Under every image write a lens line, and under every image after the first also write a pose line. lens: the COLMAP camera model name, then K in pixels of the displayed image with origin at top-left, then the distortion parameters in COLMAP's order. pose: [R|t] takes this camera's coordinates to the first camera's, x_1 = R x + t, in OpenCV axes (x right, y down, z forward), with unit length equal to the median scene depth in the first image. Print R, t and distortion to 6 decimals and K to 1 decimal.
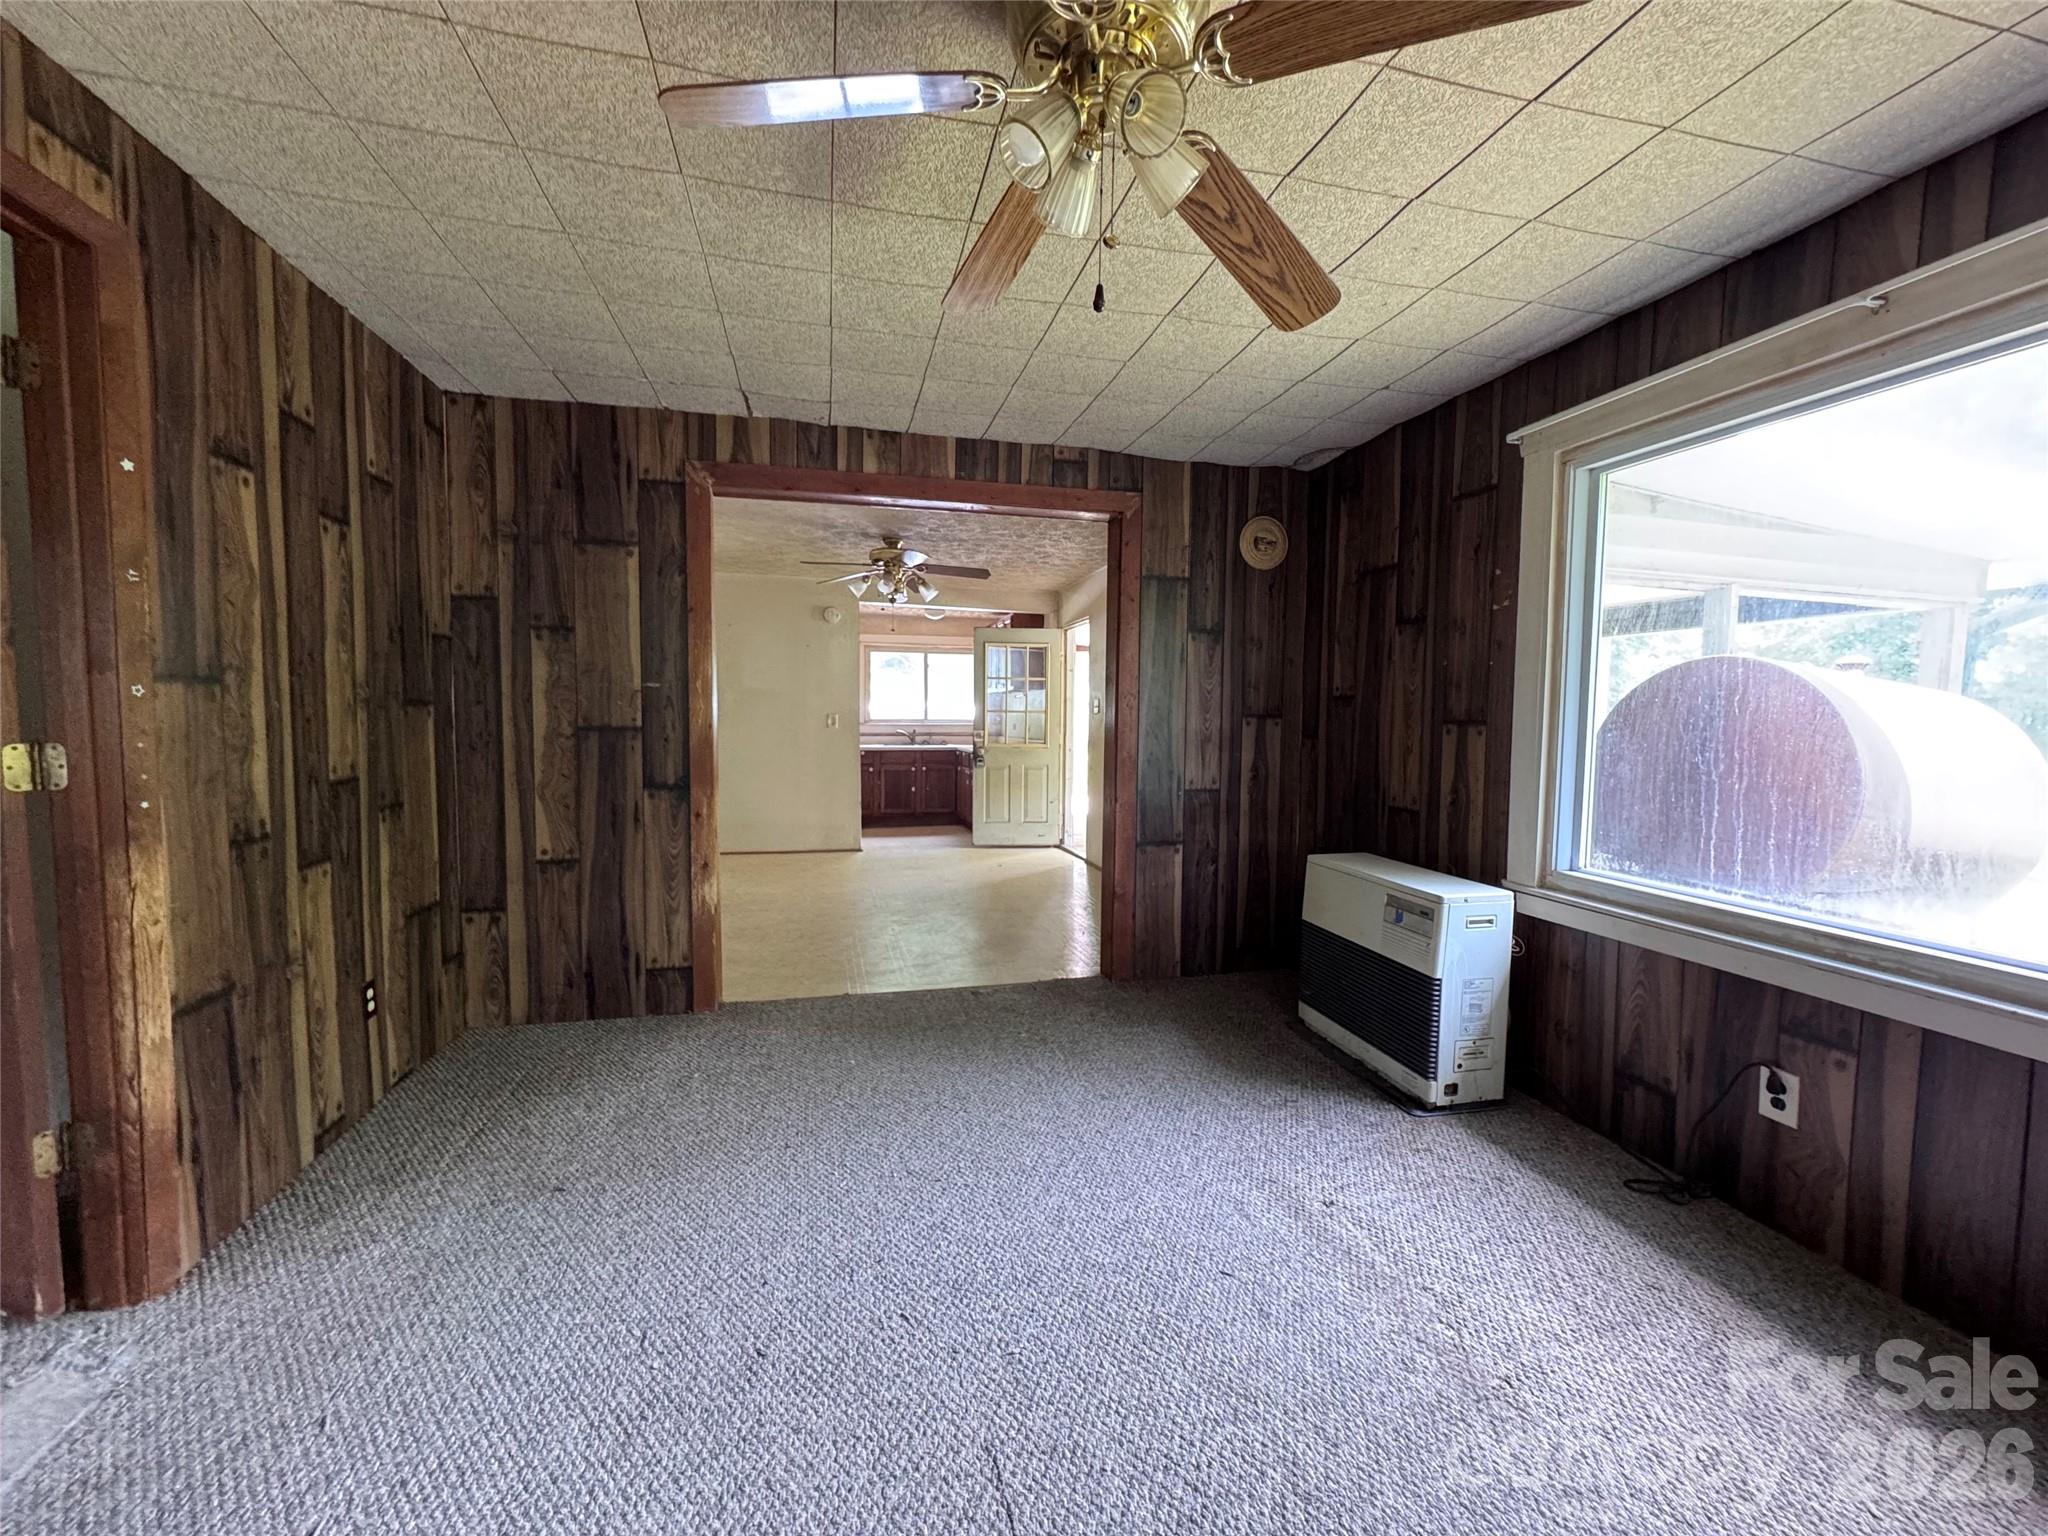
lens RADIAL K [[818.6, 0, 1018.8], [0, 818.6, 764.0], [0, 0, 1]] dist [0.003134, 0.001142]
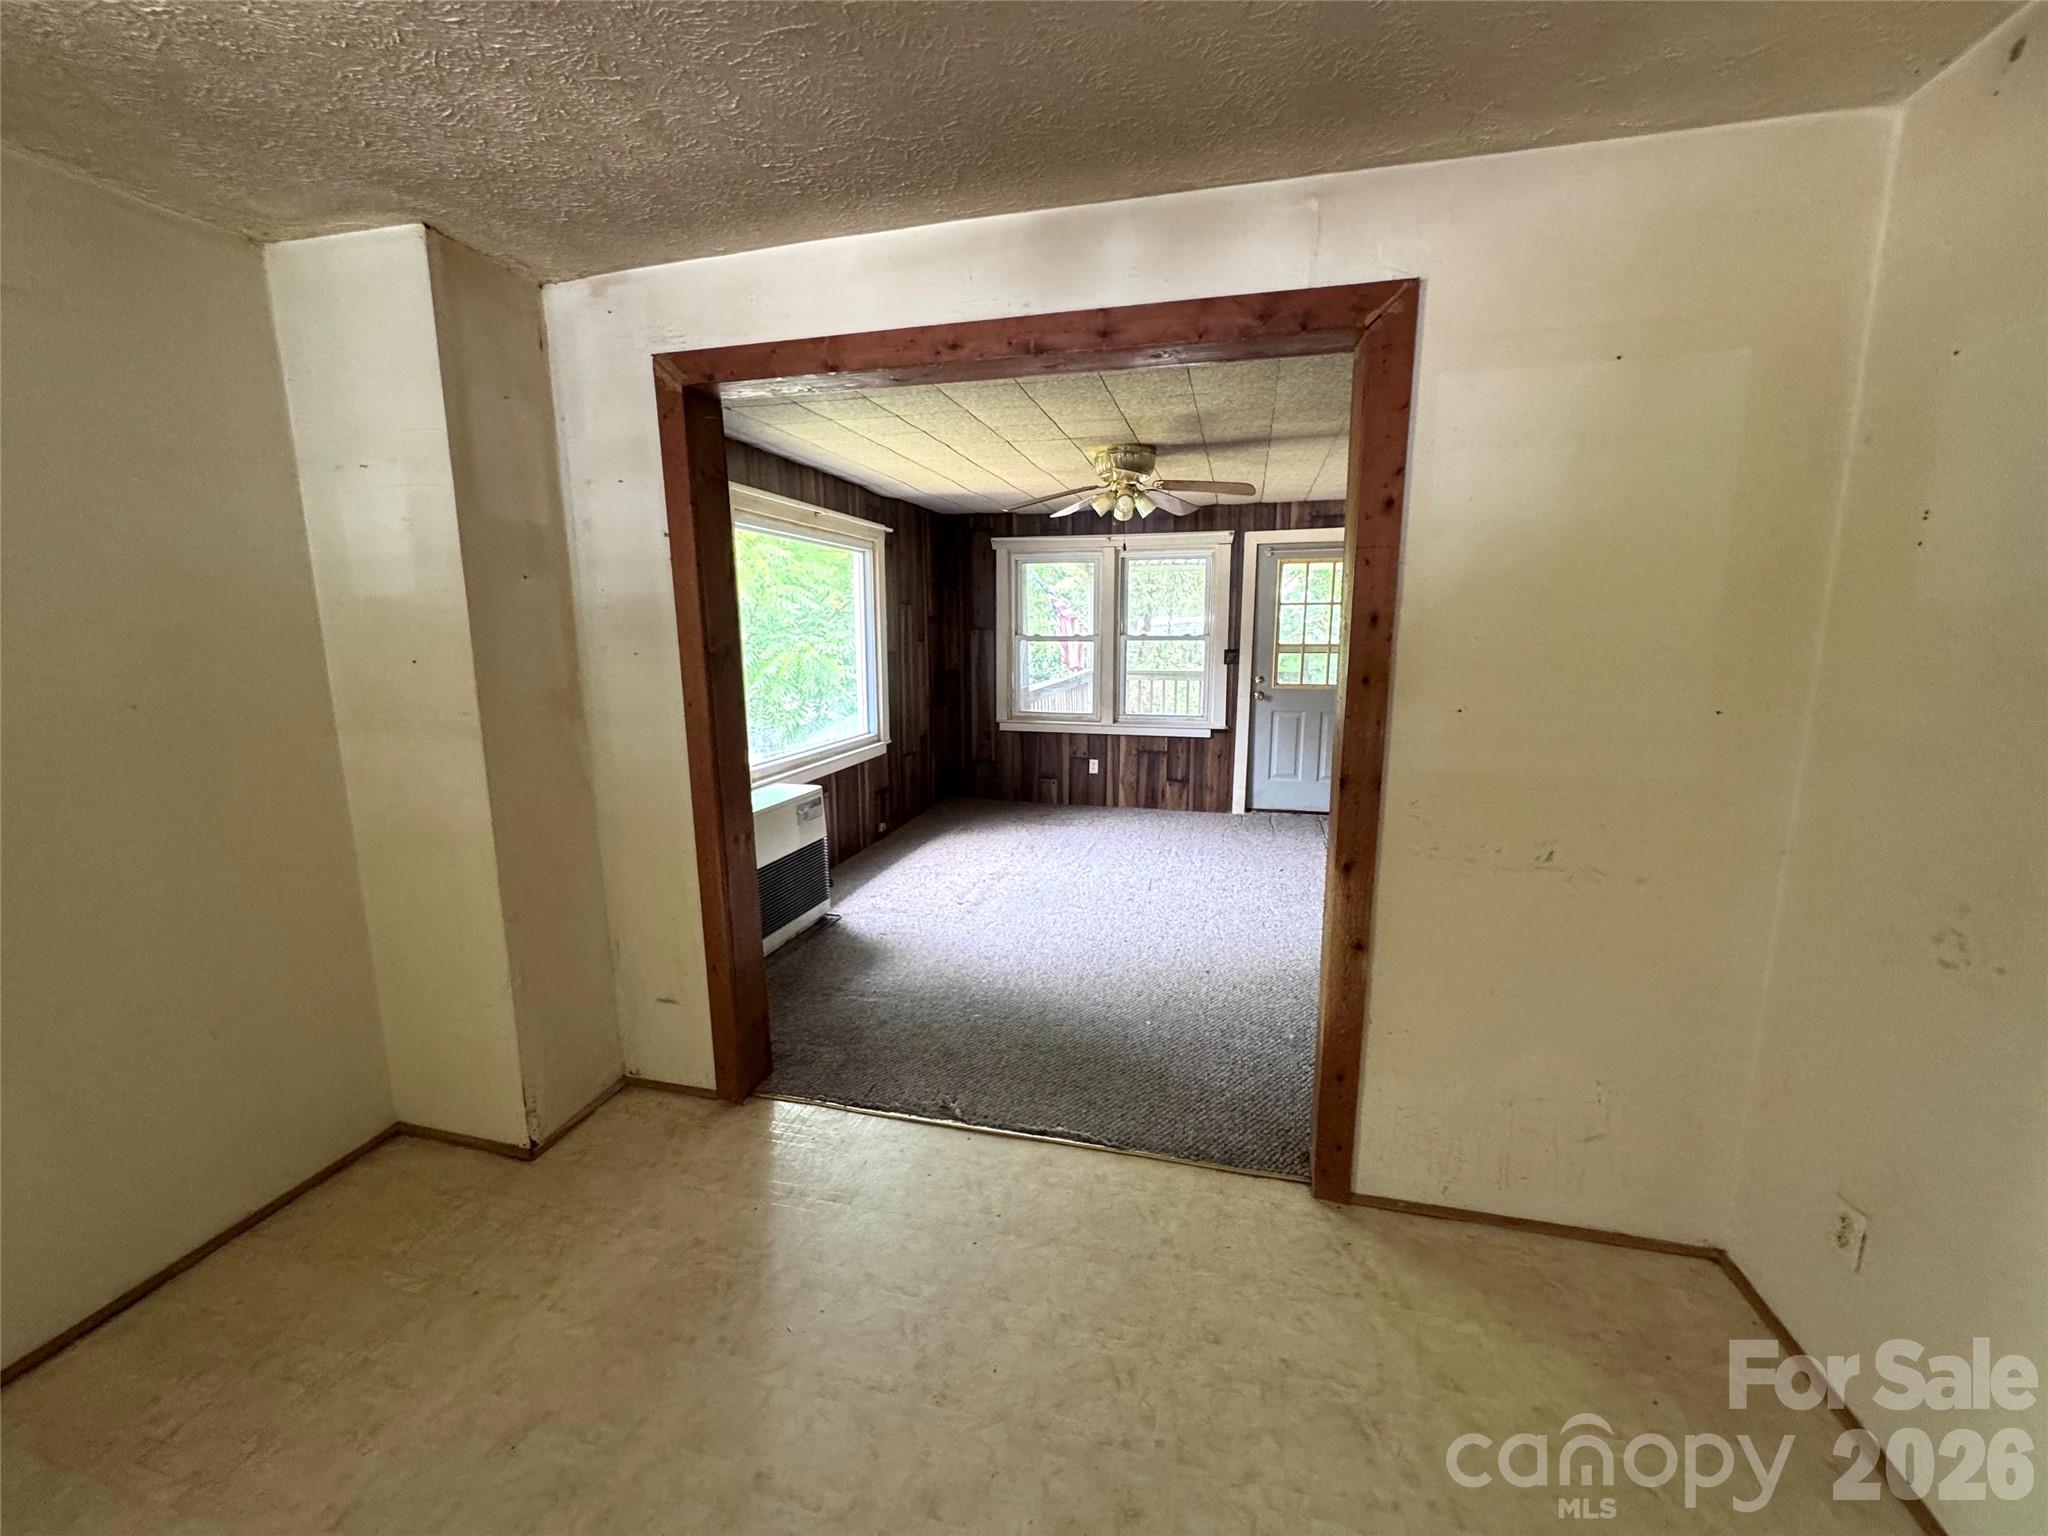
lens RADIAL K [[818.6, 0, 1024.1], [0, 818.6, 764.2], [0, 0, 1]] dist [0.003134, 0.001142]
pose [[-0.877899, -0.080566, 0.472019, -0.742065], [0.032472, 0.973458, 0.226549, -0.291847], [-0.477743, 0.214215, -0.851982, 2.648113]]
